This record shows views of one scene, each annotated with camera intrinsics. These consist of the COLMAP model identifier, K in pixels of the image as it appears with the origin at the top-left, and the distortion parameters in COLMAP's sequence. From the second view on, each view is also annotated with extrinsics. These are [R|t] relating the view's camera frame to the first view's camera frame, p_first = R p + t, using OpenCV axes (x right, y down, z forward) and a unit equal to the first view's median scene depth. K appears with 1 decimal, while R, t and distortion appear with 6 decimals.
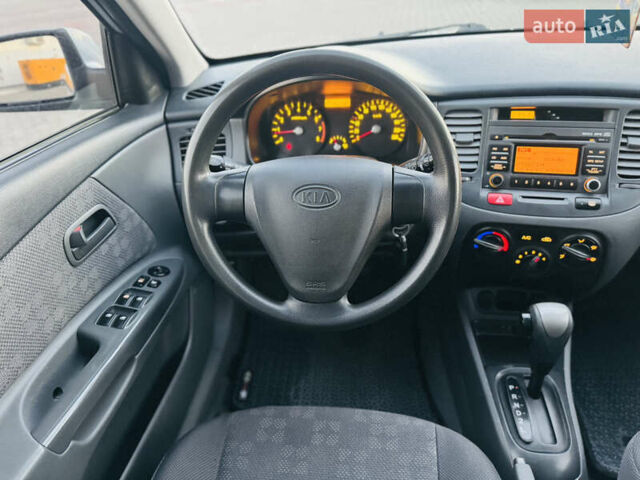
lens RADIAL K [[452.0, 0, 320.3], [0, 452.0, 246.1], [0, 0, 1]] dist [0.040170, -0.062114]
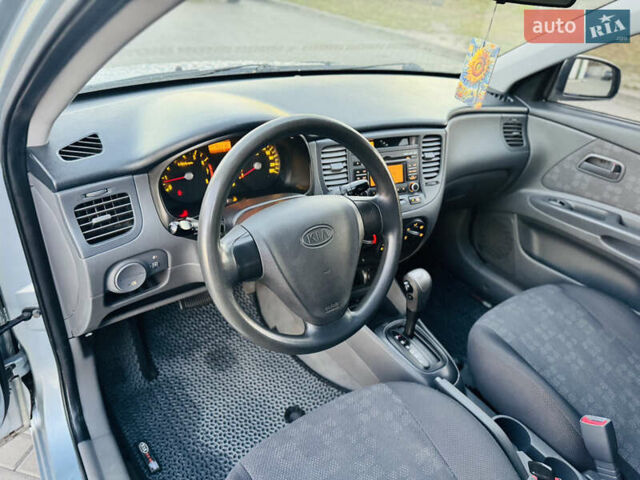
lens RADIAL K [[452.0, 0, 324.3], [0, 452.0, 241.1], [0, 0, 1]] dist [0.040170, -0.062114]
pose [[0.723732, -0.235255, 0.648743, -0.603341], [0.238923, 0.967376, 0.084262, -0.152081], [-0.647401, 0.094017, 0.756328, 0.074069]]
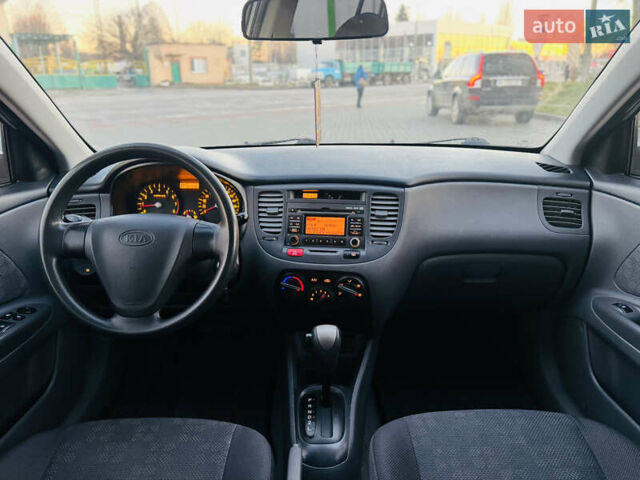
lens RADIAL K [[452.0, 0, 325.6], [0, 452.0, 239.9], [0, 0, 1]] dist [0.040170, -0.062114]
pose [[0.991791, 0.016406, 0.126812, 0.312195], [0.013738, 0.972323, -0.233237, 0.183690], [-0.127129, 0.233065, 0.964116, -0.356364]]
